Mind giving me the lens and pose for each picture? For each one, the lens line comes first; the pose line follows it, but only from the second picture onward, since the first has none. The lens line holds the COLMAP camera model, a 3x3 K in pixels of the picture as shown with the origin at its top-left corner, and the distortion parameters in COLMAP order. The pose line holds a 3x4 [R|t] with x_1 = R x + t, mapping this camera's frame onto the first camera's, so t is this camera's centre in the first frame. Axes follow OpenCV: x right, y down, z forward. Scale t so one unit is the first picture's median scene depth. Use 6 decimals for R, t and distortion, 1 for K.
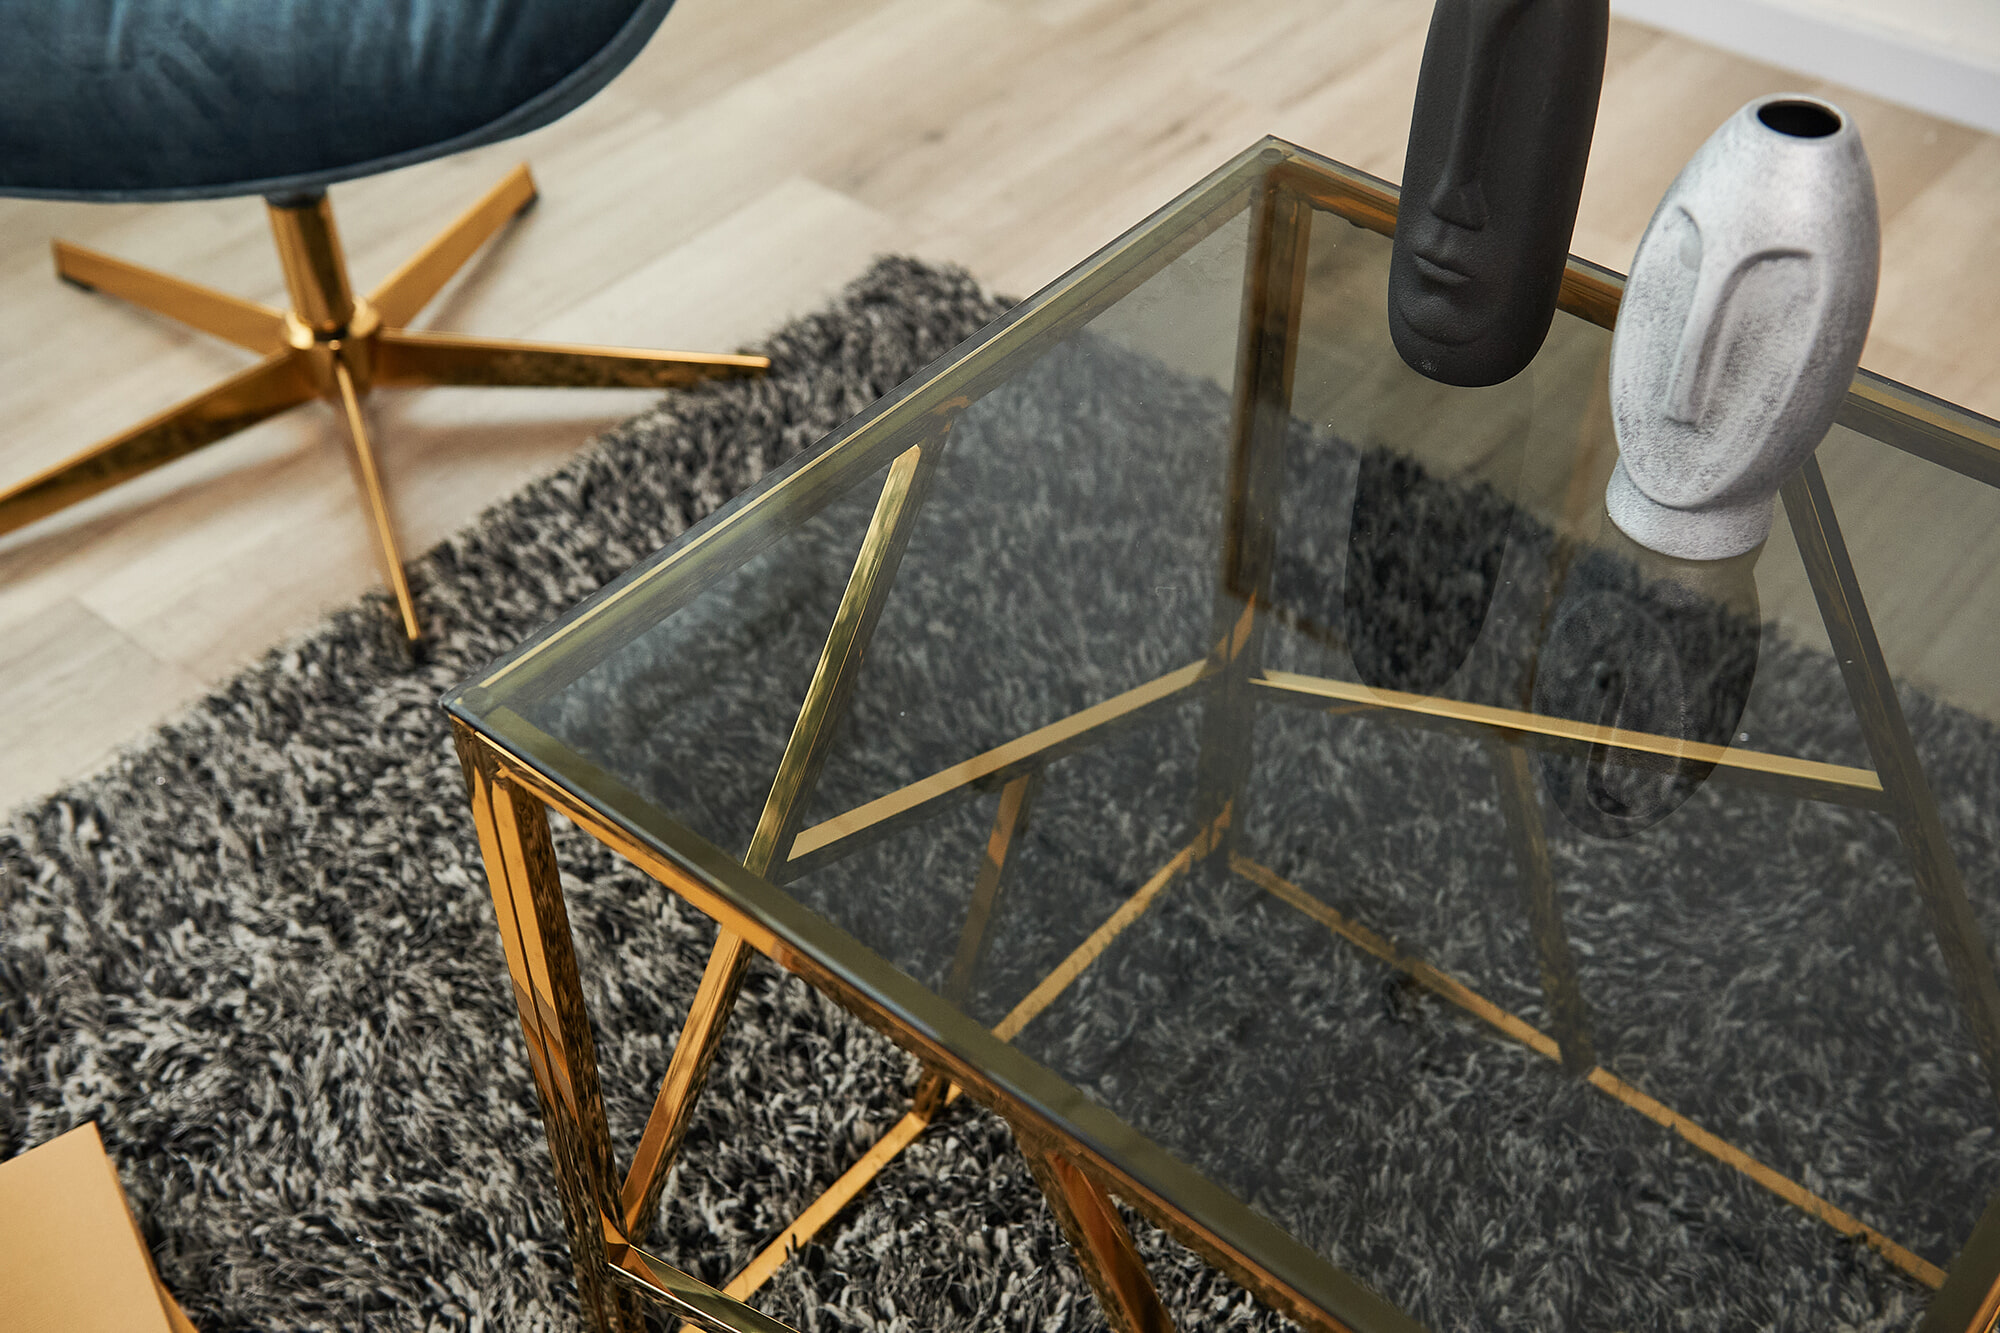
lens RADIAL K [[2260.5, 0, 1000.0], [0, 2260.5, 666.5], [0, 0, 1]] dist [0.071721, 0.040621]
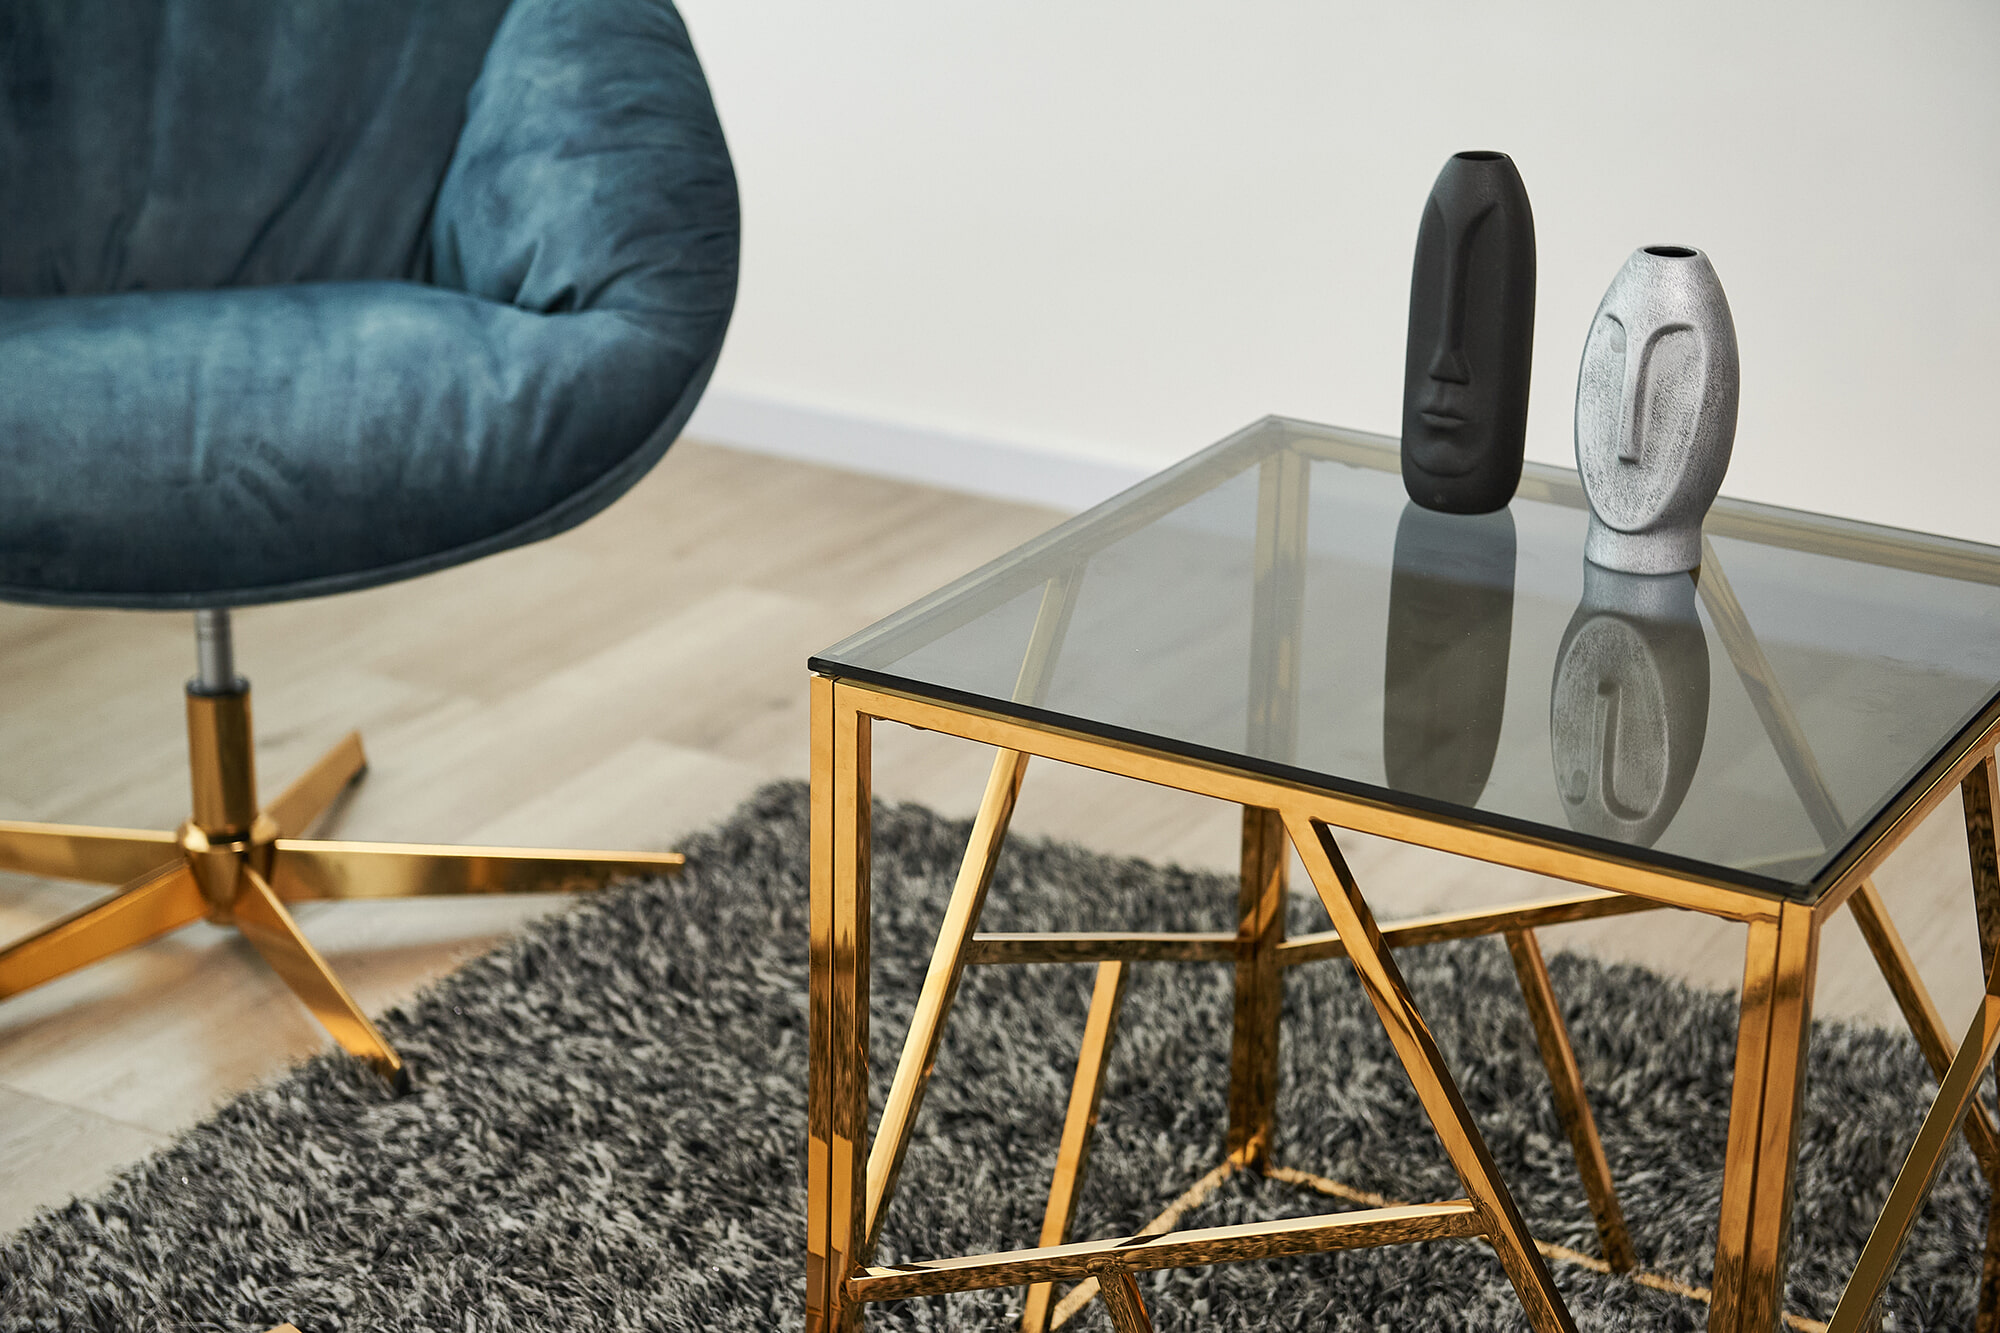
lens RADIAL K [[3957.8, 0, 1000.0], [0, 3957.8, 666.5], [0, 0, 1]] dist [0.275935, -2.162963]
pose [[0.984977, -0.039299, 0.168152, -0.330520], [0.101704, 0.918975, -0.380975, 0.585638], [-0.139556, 0.392353, 0.909166, -0.752485]]
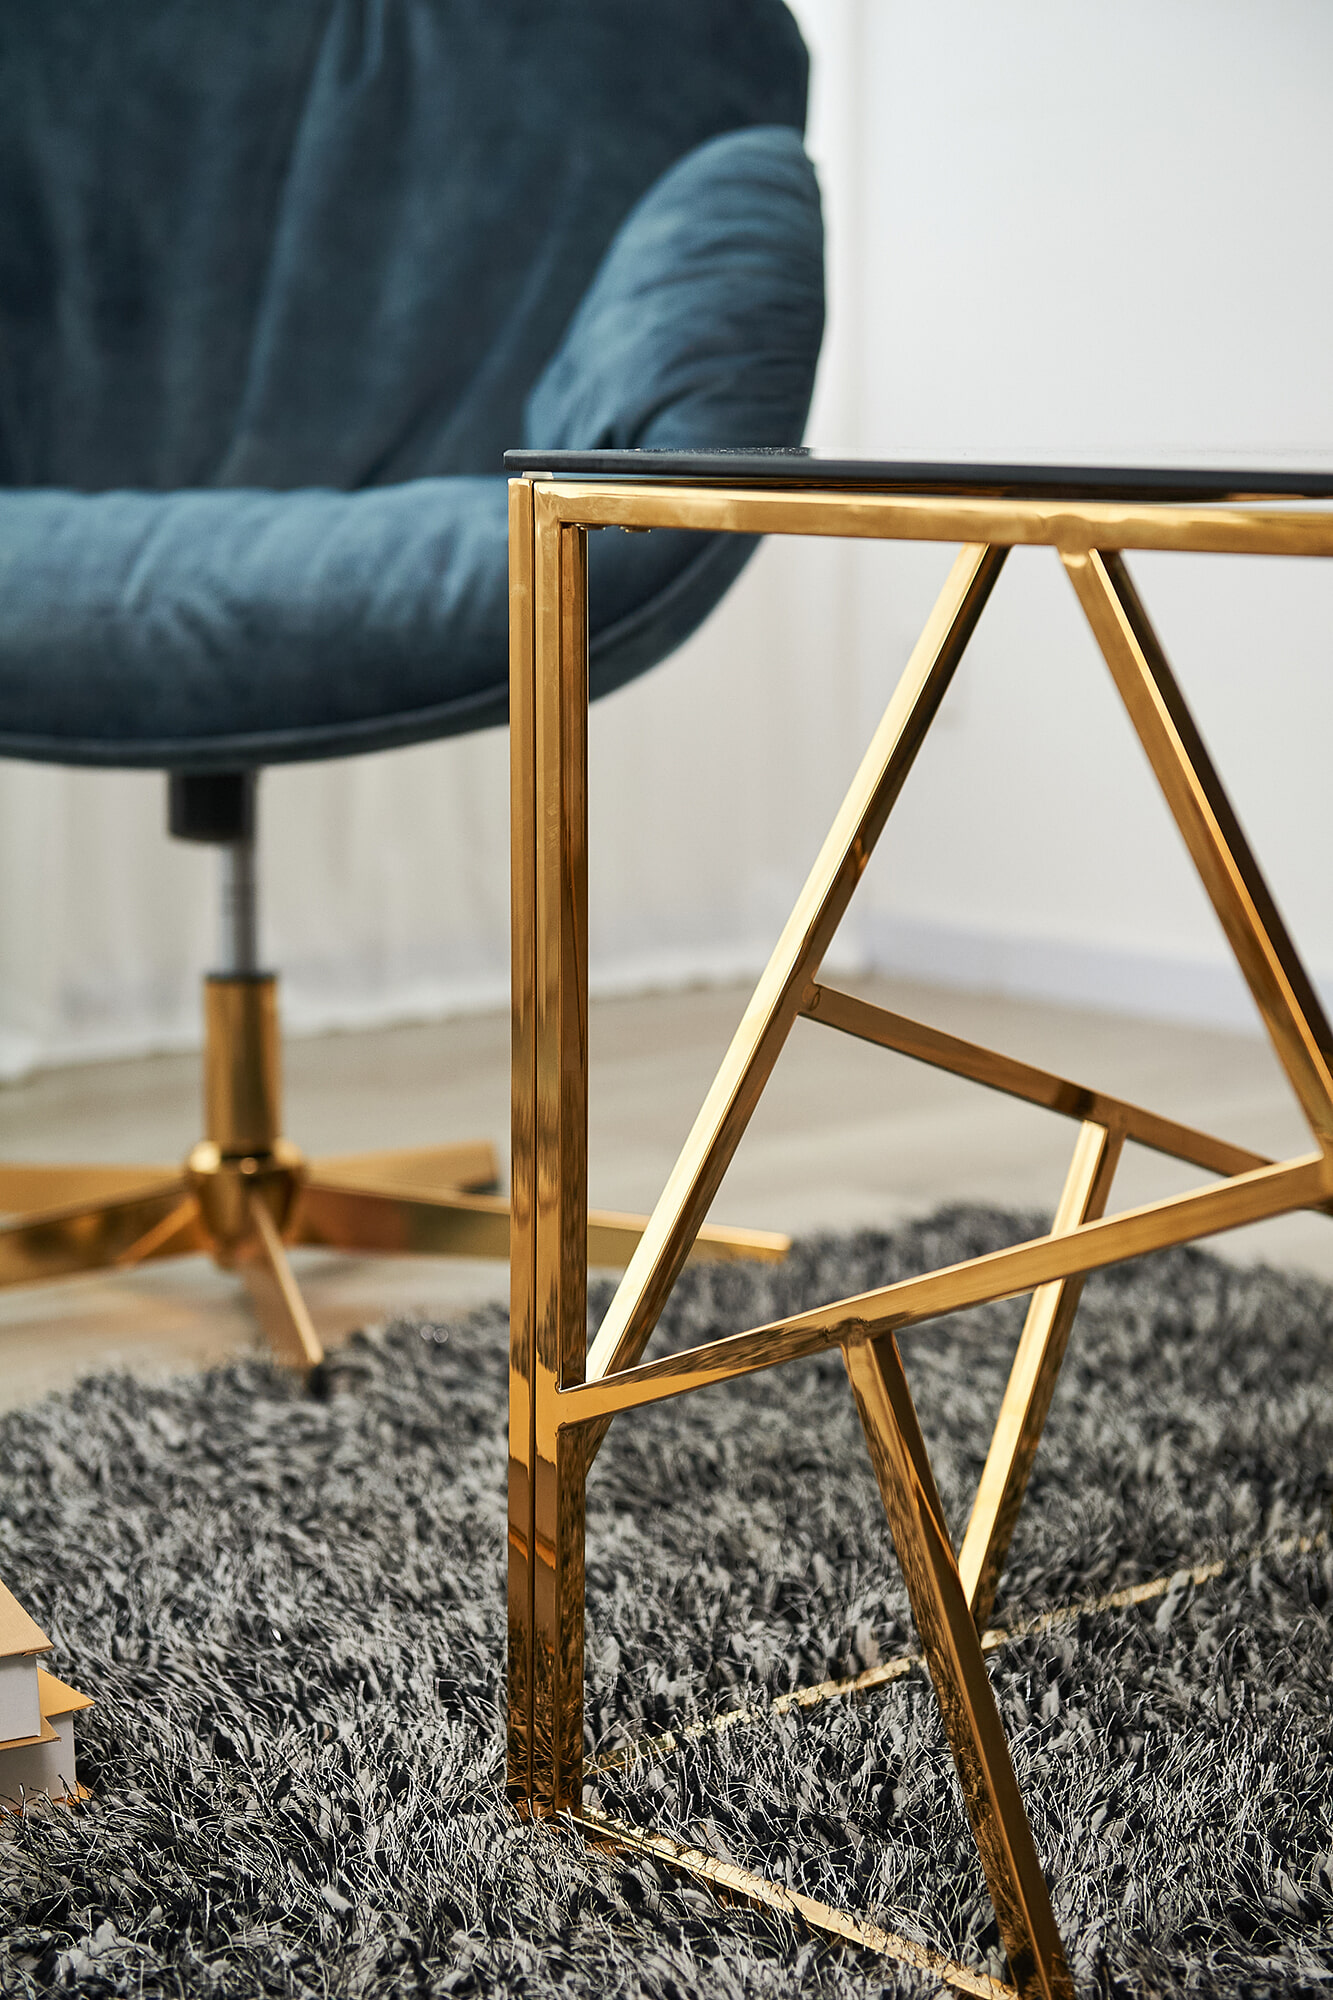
lens RADIAL K [[3957.8, 0, 666.5], [0, 3957.8, 1000.0], [0, 0, 1]] dist [0.275935, -2.162963]
pose [[0.991282, 0.023974, -0.129561, 0.037251], [-0.093411, 0.821361, -0.562708, 0.736527], [0.092926, 0.569904, 0.816440, -0.186217]]
